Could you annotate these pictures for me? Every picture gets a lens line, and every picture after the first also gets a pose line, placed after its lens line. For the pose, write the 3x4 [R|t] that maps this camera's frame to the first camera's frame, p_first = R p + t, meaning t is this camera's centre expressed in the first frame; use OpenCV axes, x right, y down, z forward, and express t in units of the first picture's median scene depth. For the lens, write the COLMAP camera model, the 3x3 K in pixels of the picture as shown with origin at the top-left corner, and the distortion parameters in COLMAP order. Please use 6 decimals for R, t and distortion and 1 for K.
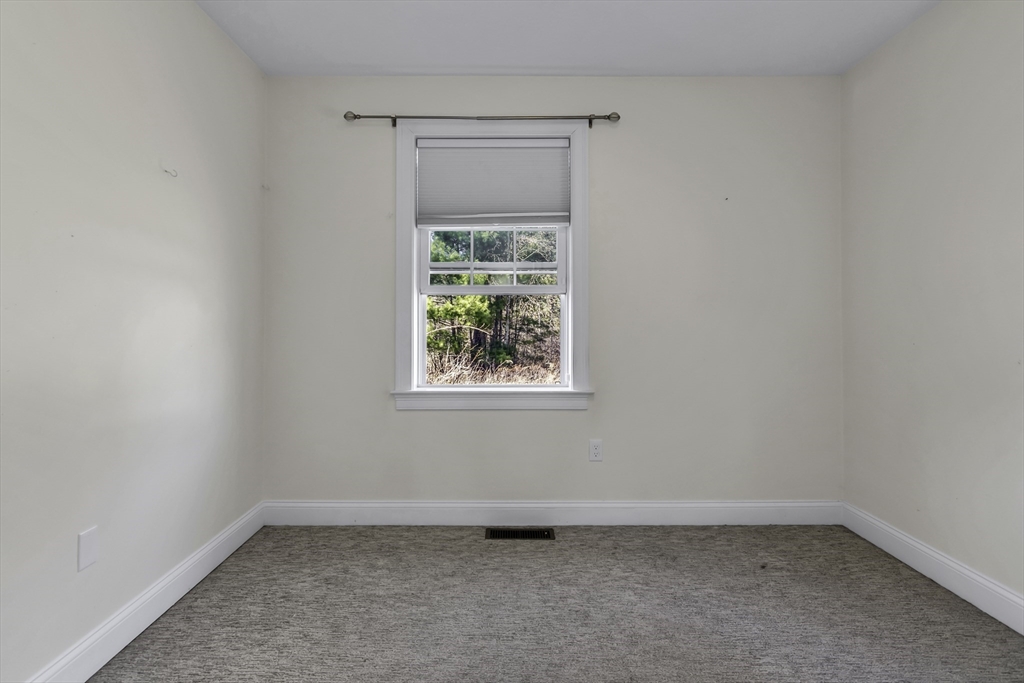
lens RADIAL K [[500.9, 0, 493.0], [0, 500.9, 314.9], [0, 0, 1]] dist [-0.001856, 0.000256]
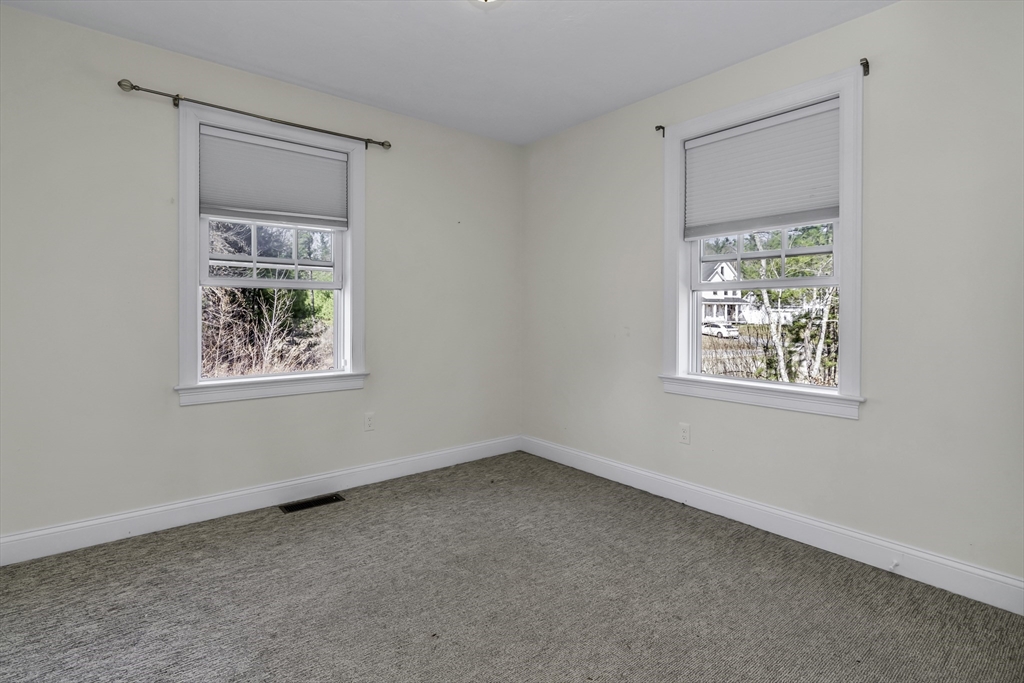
lens RADIAL K [[500.9, 0, 493.0], [0, 500.9, 314.9], [0, 0, 1]] dist [-0.001856, 0.000256]
pose [[0.780103, -0.001796, 0.625648, -0.347995], [-0.006564, 0.999917, 0.011055, 0.001924], [-0.625616, -0.012731, 0.780027, -0.124020]]
